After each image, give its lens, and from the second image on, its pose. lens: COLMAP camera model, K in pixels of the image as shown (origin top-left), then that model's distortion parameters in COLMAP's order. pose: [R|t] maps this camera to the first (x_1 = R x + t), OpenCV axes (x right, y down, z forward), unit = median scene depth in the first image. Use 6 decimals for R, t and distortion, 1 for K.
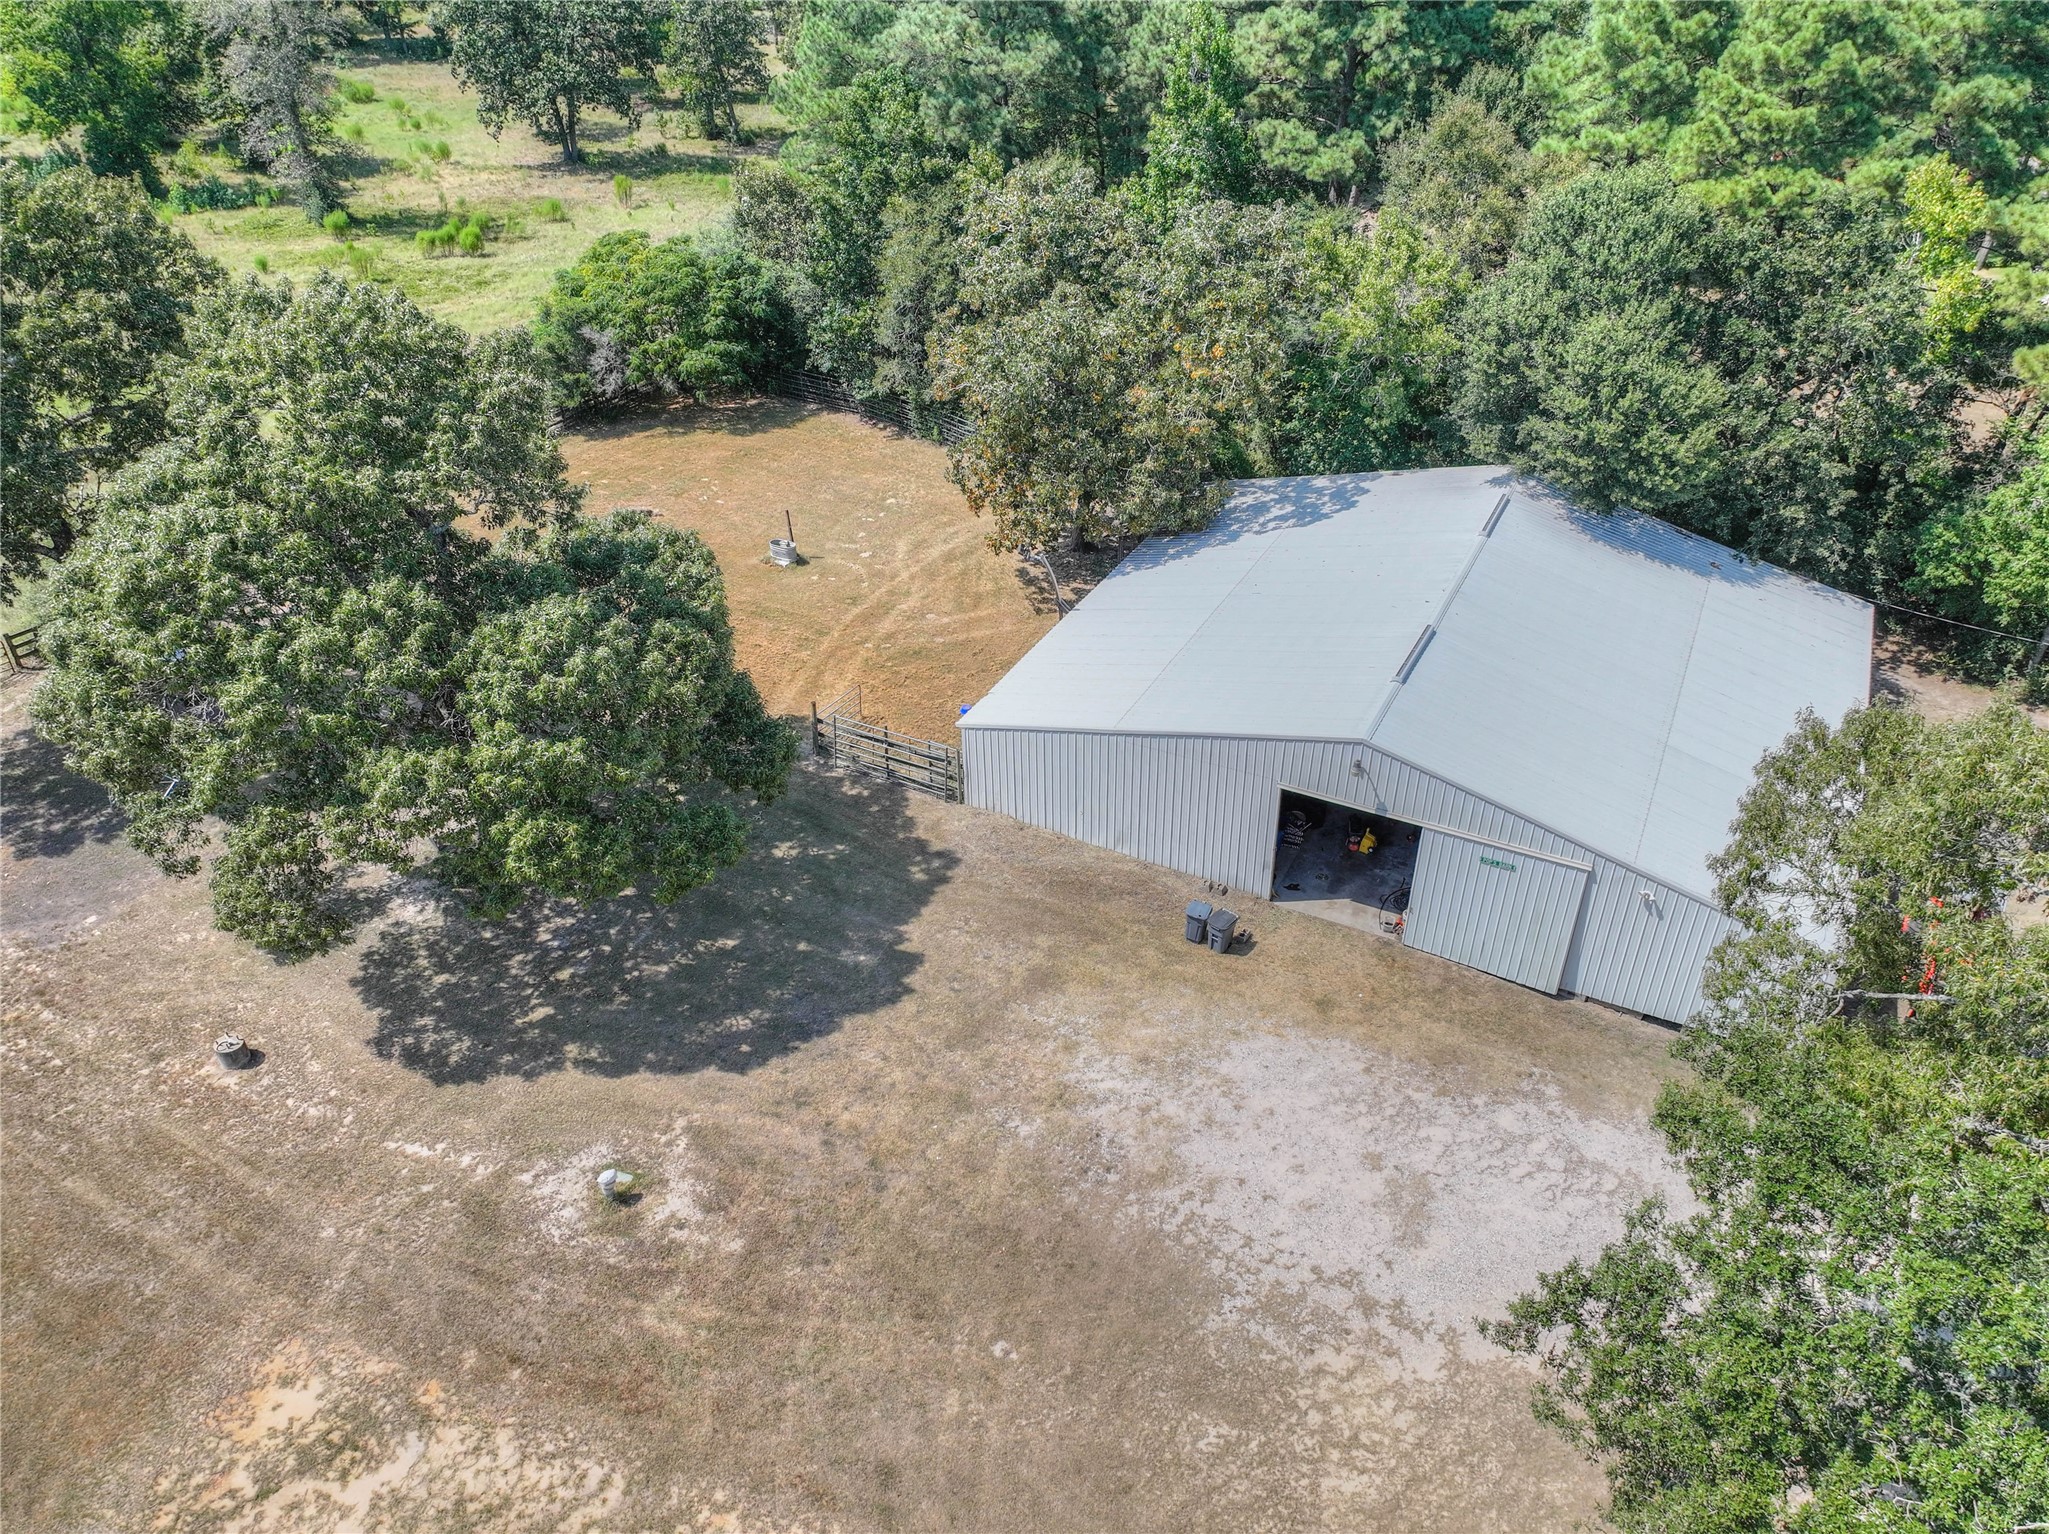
lens RADIAL K [[1447.9, 0, 1033.9], [0, 1447.9, 762.4], [0, 0, 1]] dist [0.010725, 0.026158]
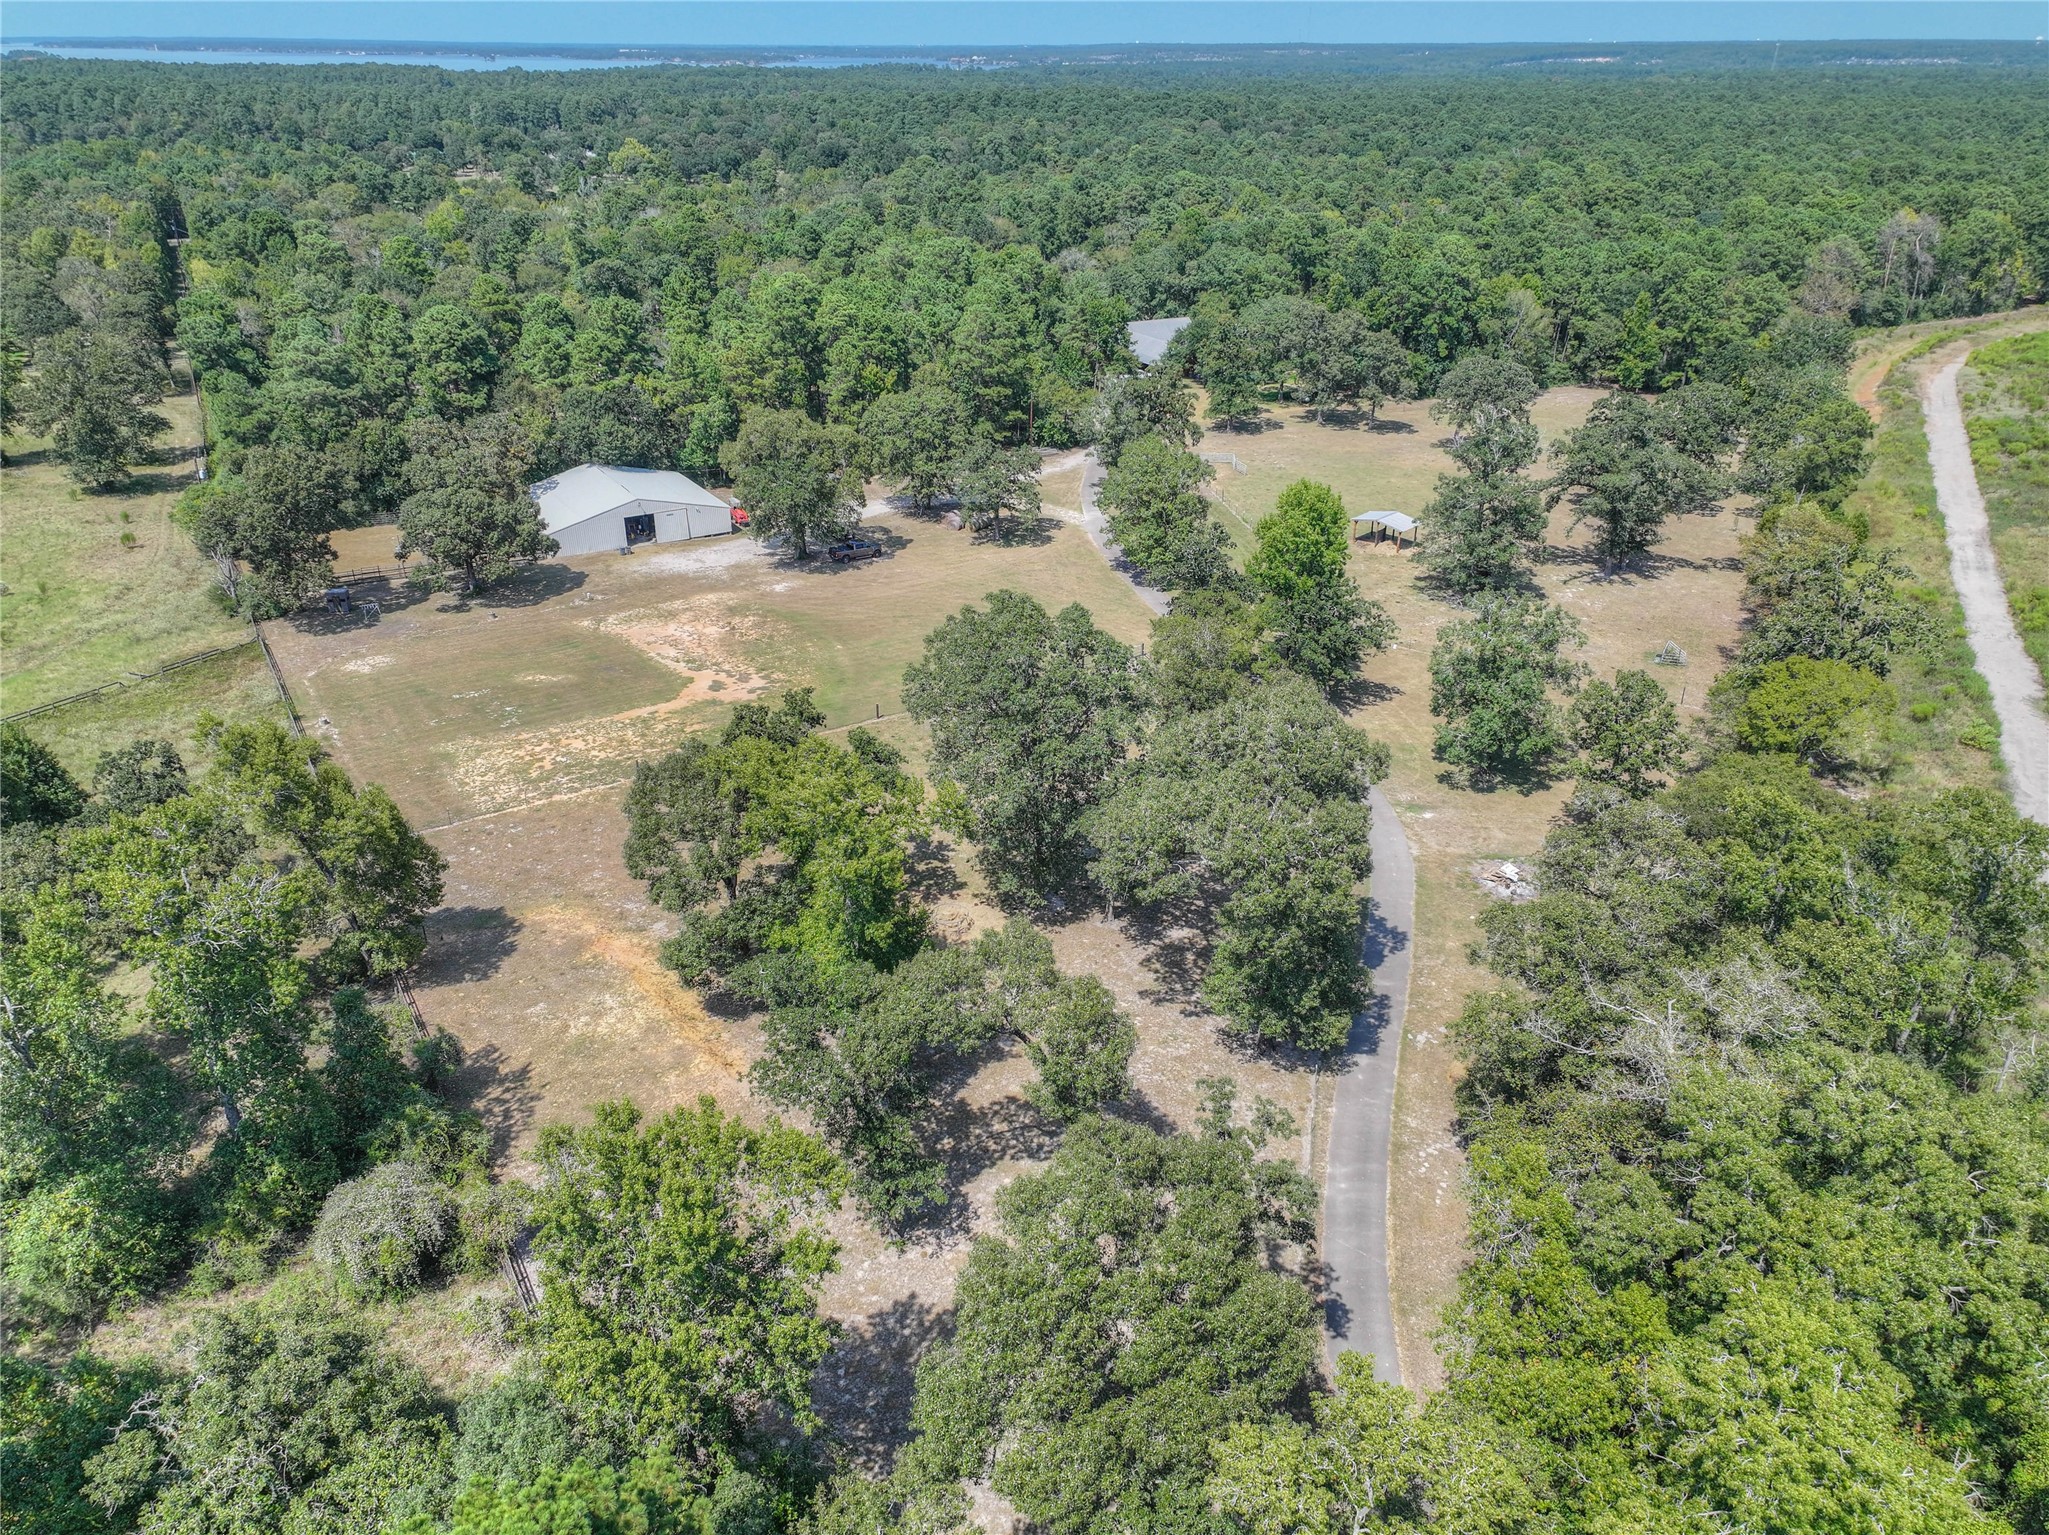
lens RADIAL K [[1447.9, 0, 1017.2], [0, 1447.9, 765.9], [0, 0, 1]] dist [0.010725, 0.026158]
pose [[0.531599, -0.371784, 0.761038, -3.080697], [0.469983, 0.876978, 0.100132, 0.869386], [-0.704641, 0.304445, 0.640932, -2.698512]]
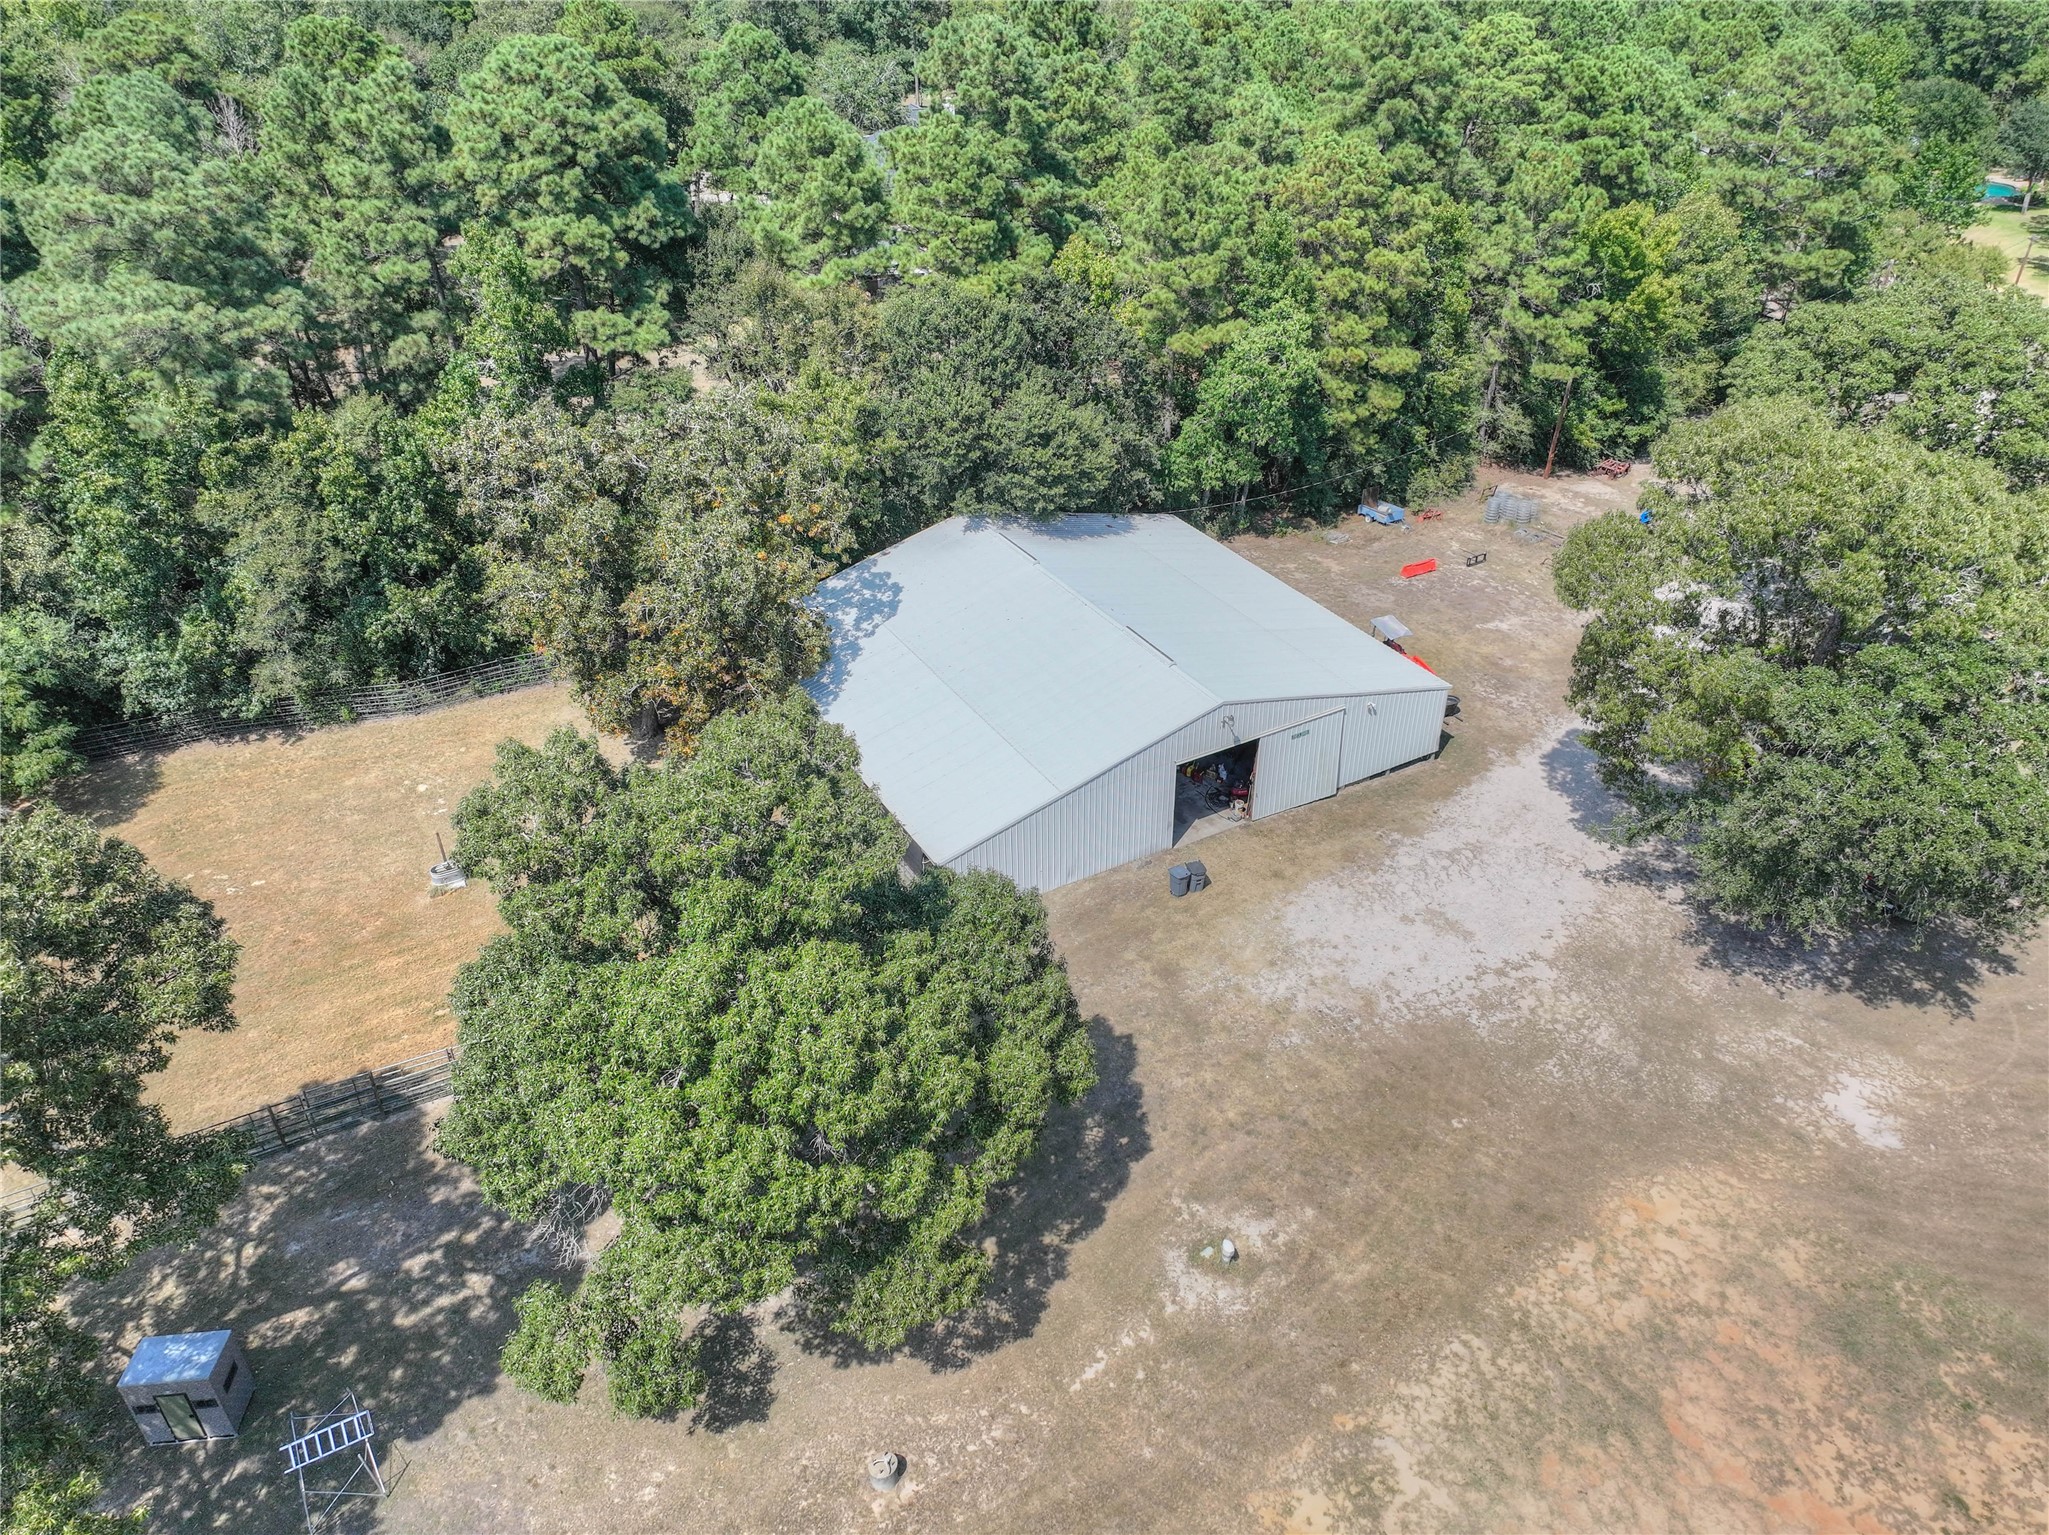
lens RADIAL K [[1447.9, 0, 1034.4], [0, 1447.9, 763.7], [0, 0, 1]] dist [0.010725, 0.026158]
pose [[0.544998, -0.462060, 0.699627, -0.905343], [0.468199, 0.859938, 0.203215, -0.340993], [-0.695533, 0.216813, 0.685001, 0.149213]]
